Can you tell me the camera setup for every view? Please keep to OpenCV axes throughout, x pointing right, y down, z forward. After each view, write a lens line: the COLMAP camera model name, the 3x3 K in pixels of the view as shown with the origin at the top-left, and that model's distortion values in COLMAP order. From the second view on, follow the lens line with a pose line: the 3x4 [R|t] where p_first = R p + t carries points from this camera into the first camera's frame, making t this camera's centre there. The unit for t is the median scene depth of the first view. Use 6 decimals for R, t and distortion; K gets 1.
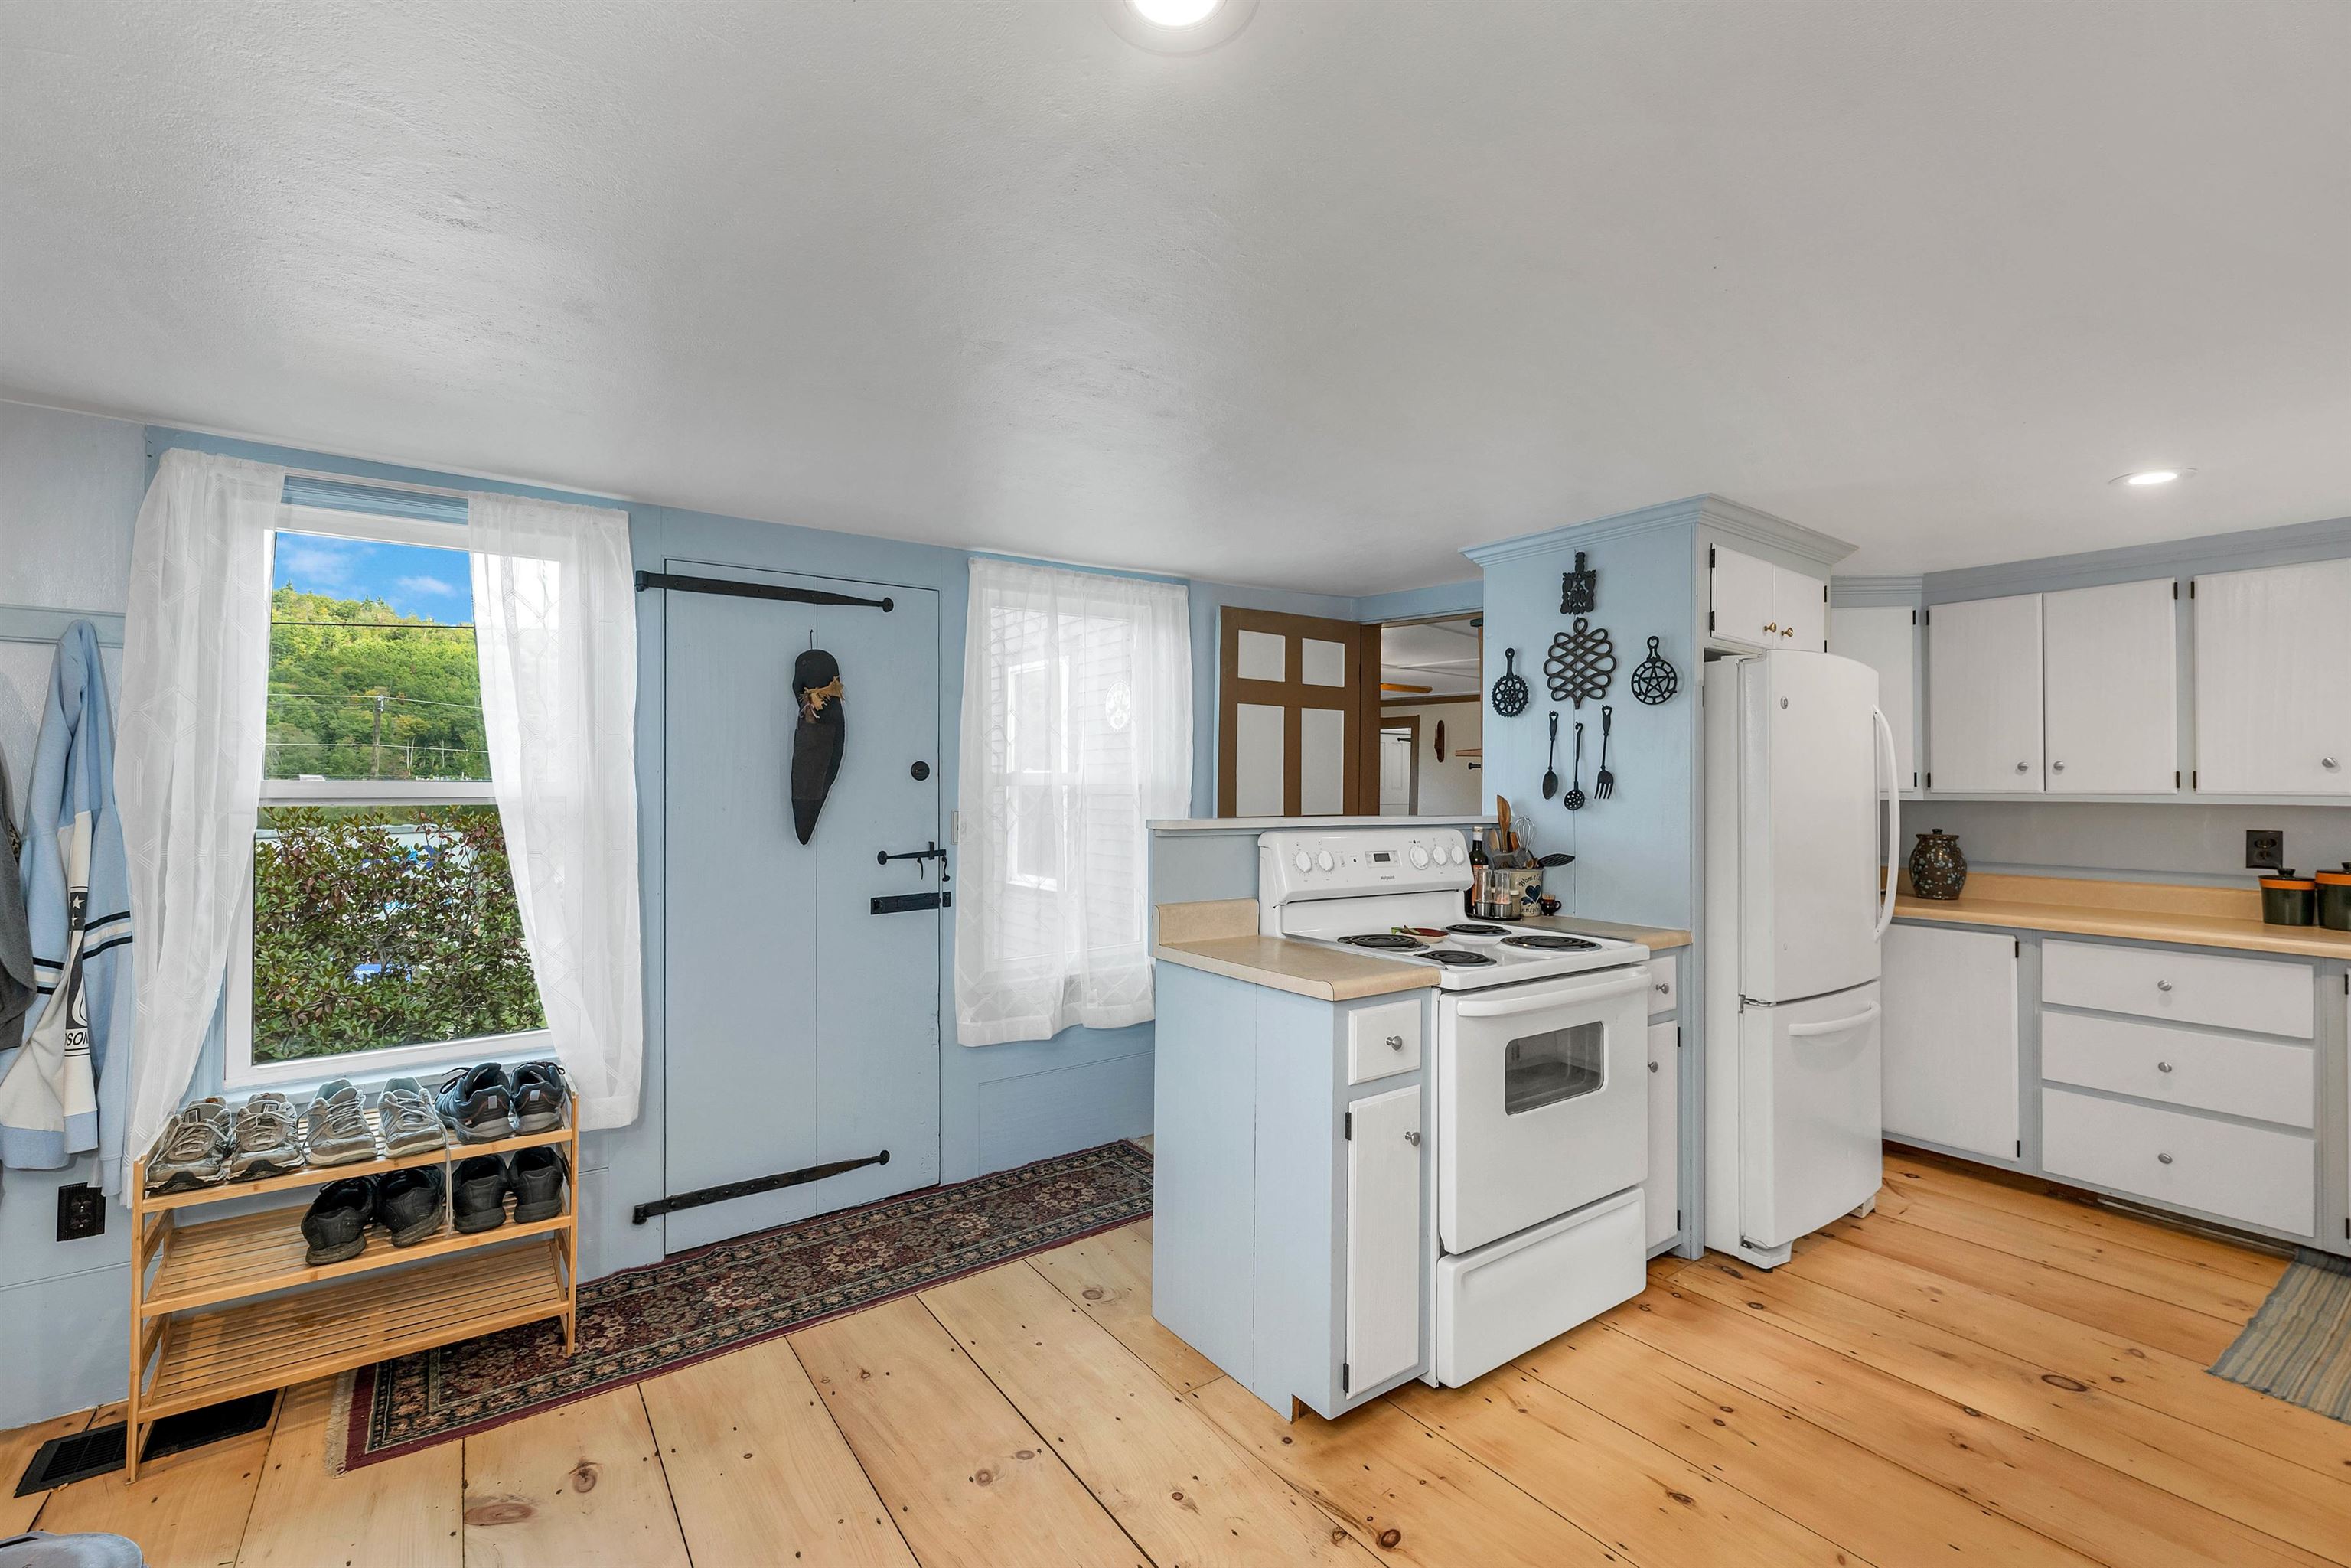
lens RADIAL K [[1003.3, 0, 1181.4], [0, 1003.3, 786.8], [0, 0, 1]] dist [0.003506, -0.000007]
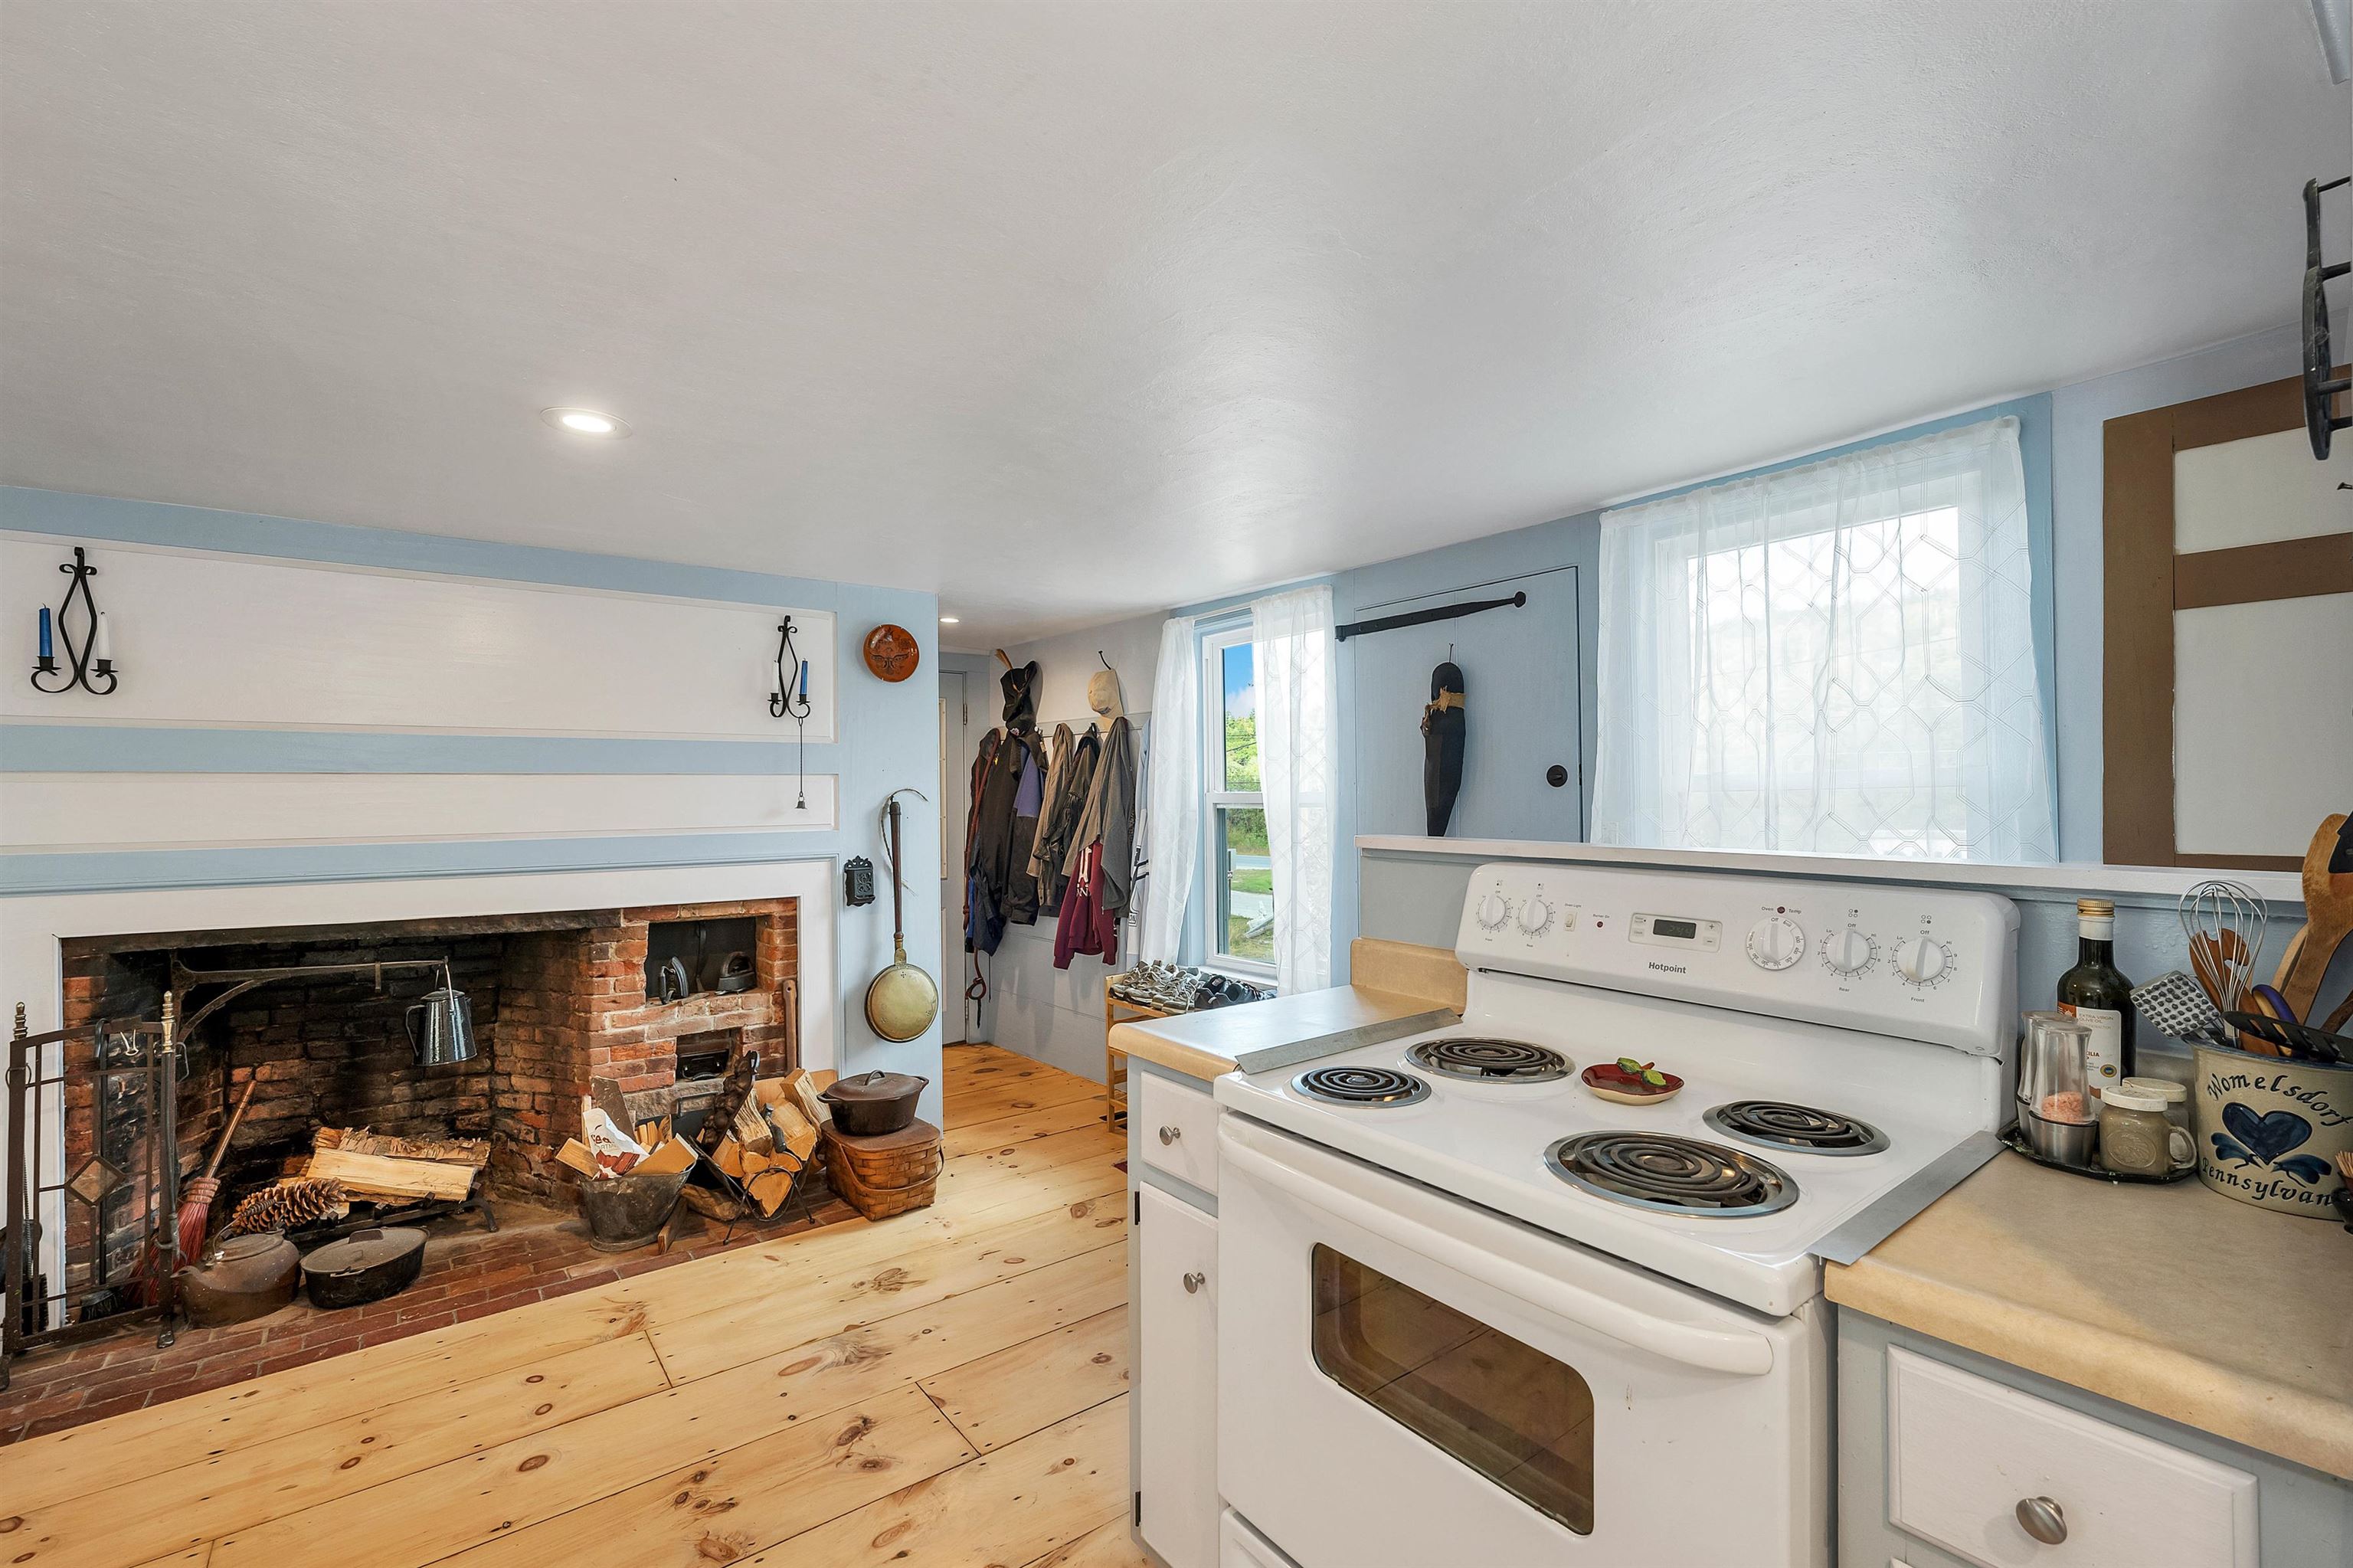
lens RADIAL K [[1029.6, 0, 1163.6], [0, 1029.6, 796.9], [0, 0, 1]] dist [0.000703, 0.000520]
pose [[0.003692, 0.000353, -0.999993, 0.655223], [0.006781, 0.999977, 0.000378, -0.002610], [0.999970, -0.006783, 0.003690, 0.675032]]
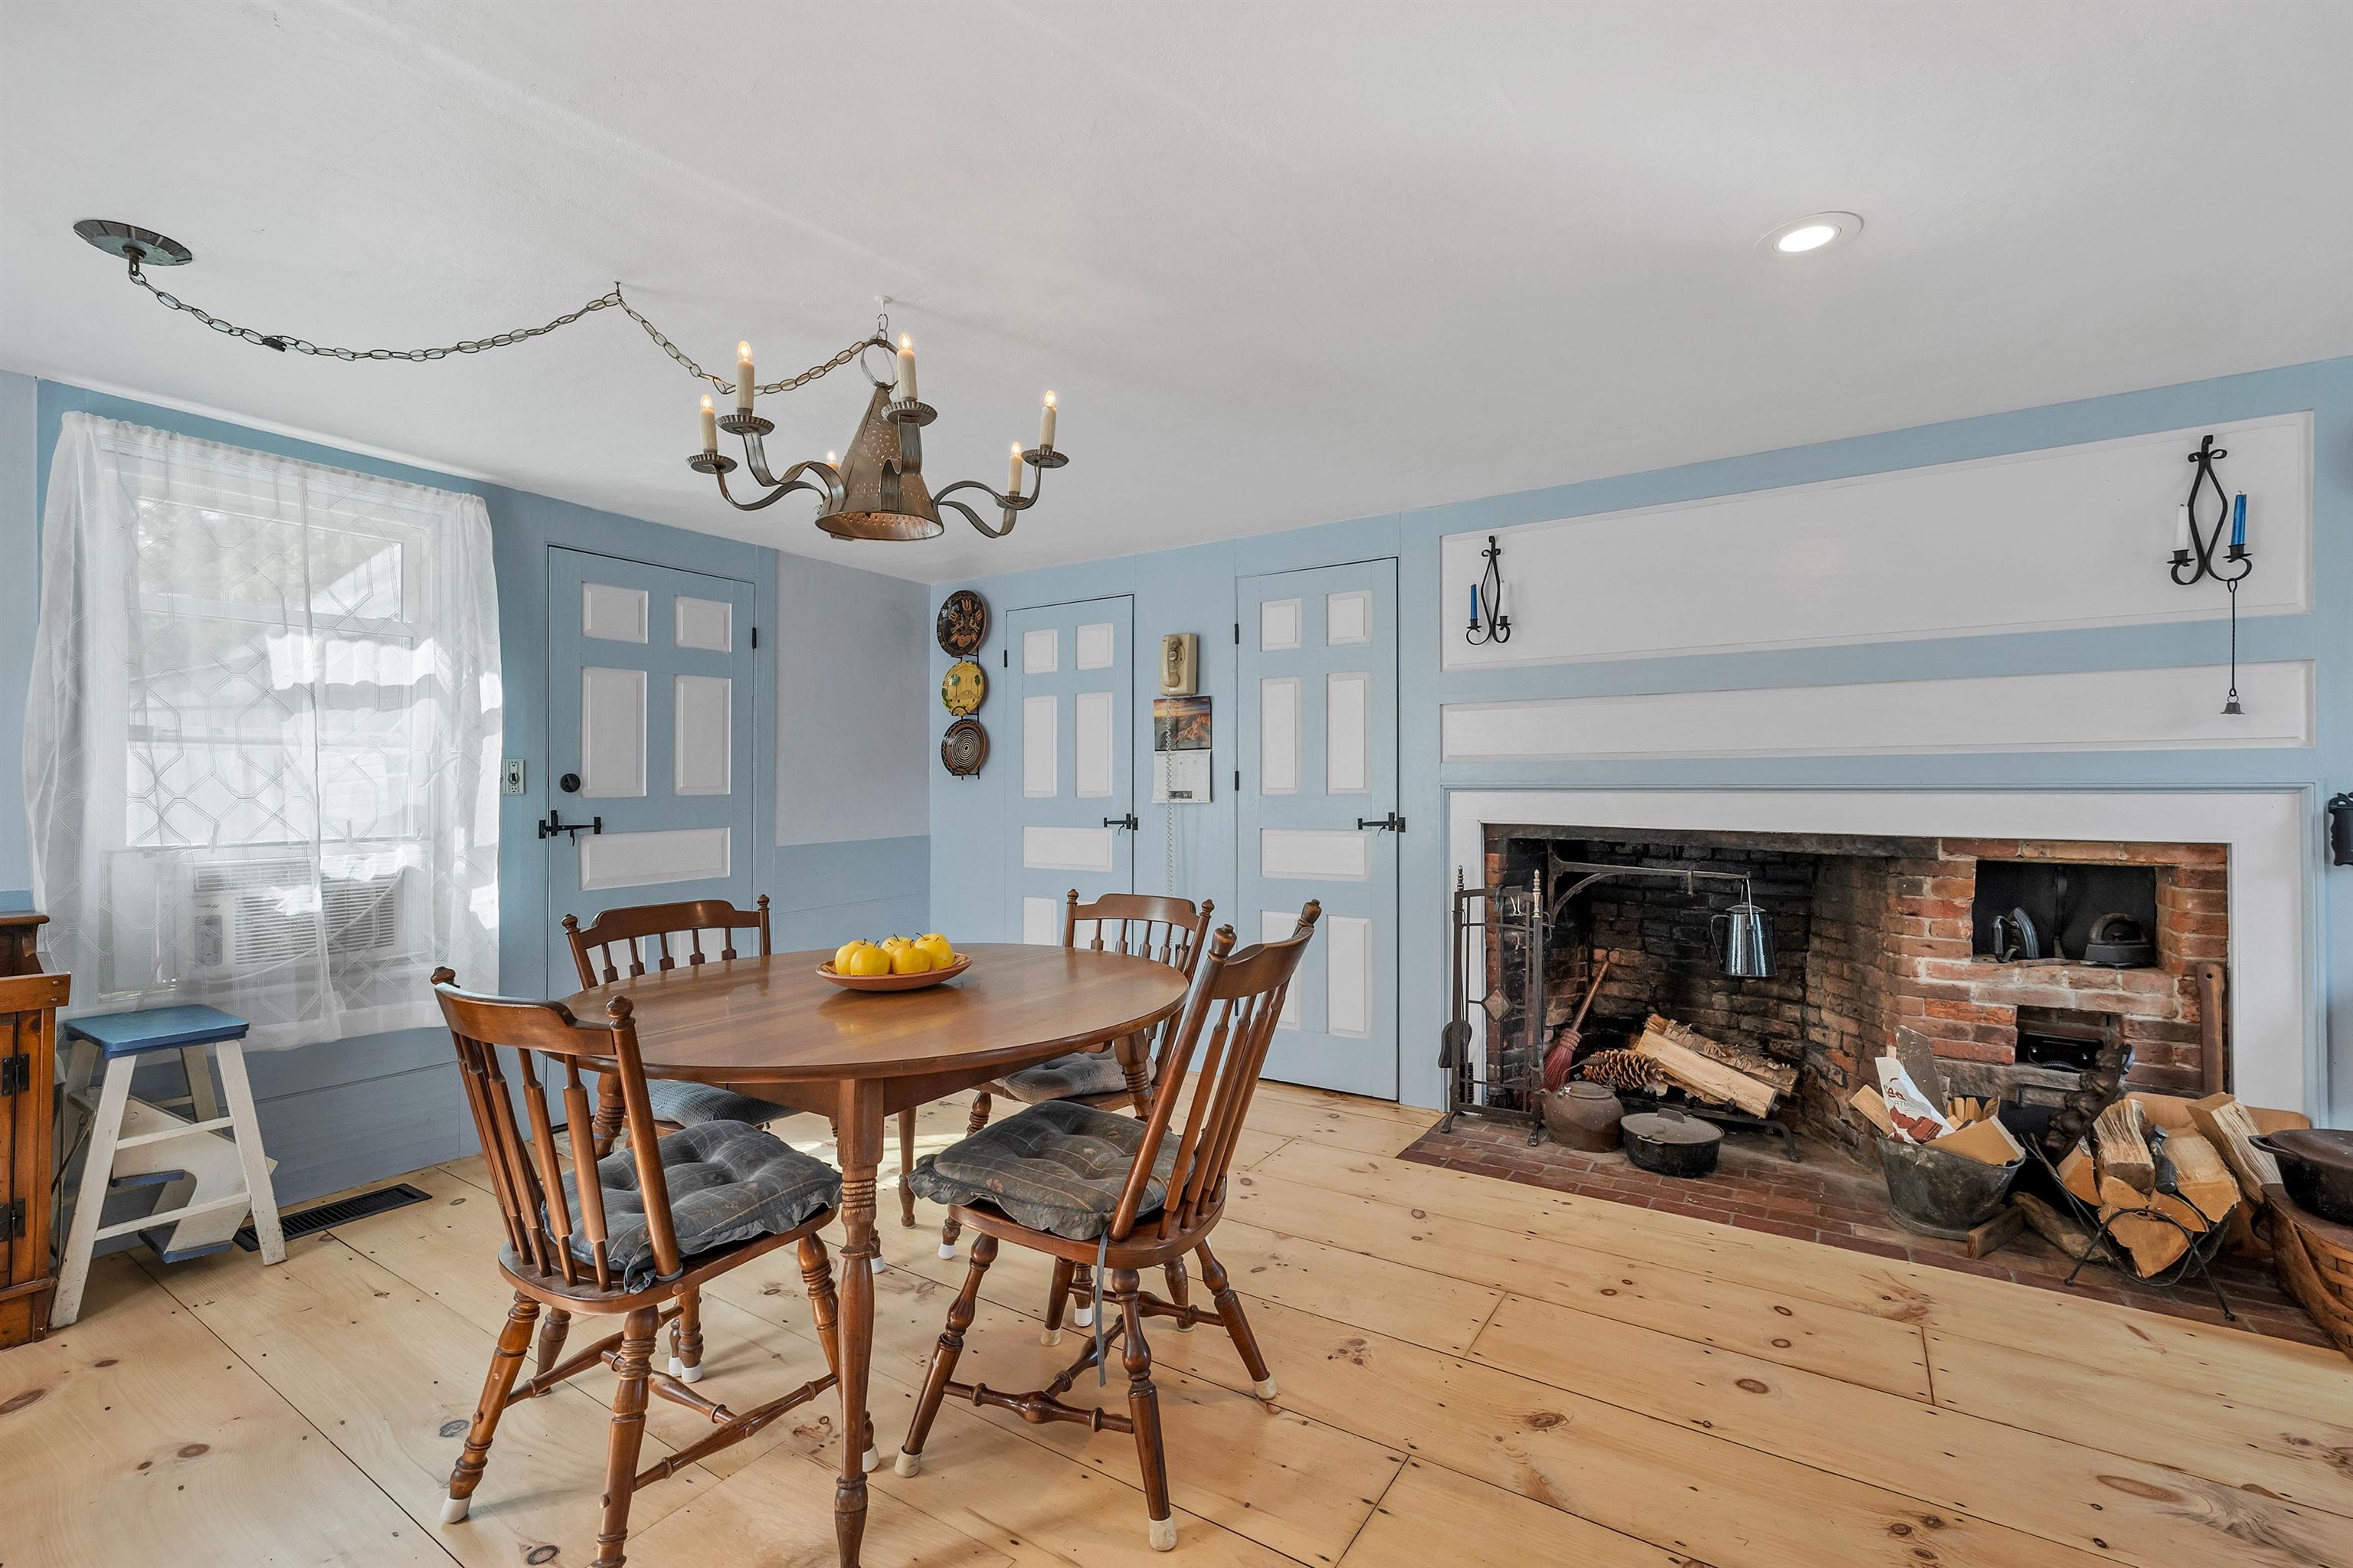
lens RADIAL K [[1004.2, 0, 1182.4], [0, 1004.2, 786.8], [0, 0, 1]] dist [0.003506, -0.000007]
pose [[-0.939621, -0.003260, -0.342202, 0.519067], [-0.002559, 0.999994, -0.002499, 0.066900], [0.342208, -0.001472, -0.939623, 0.720918]]
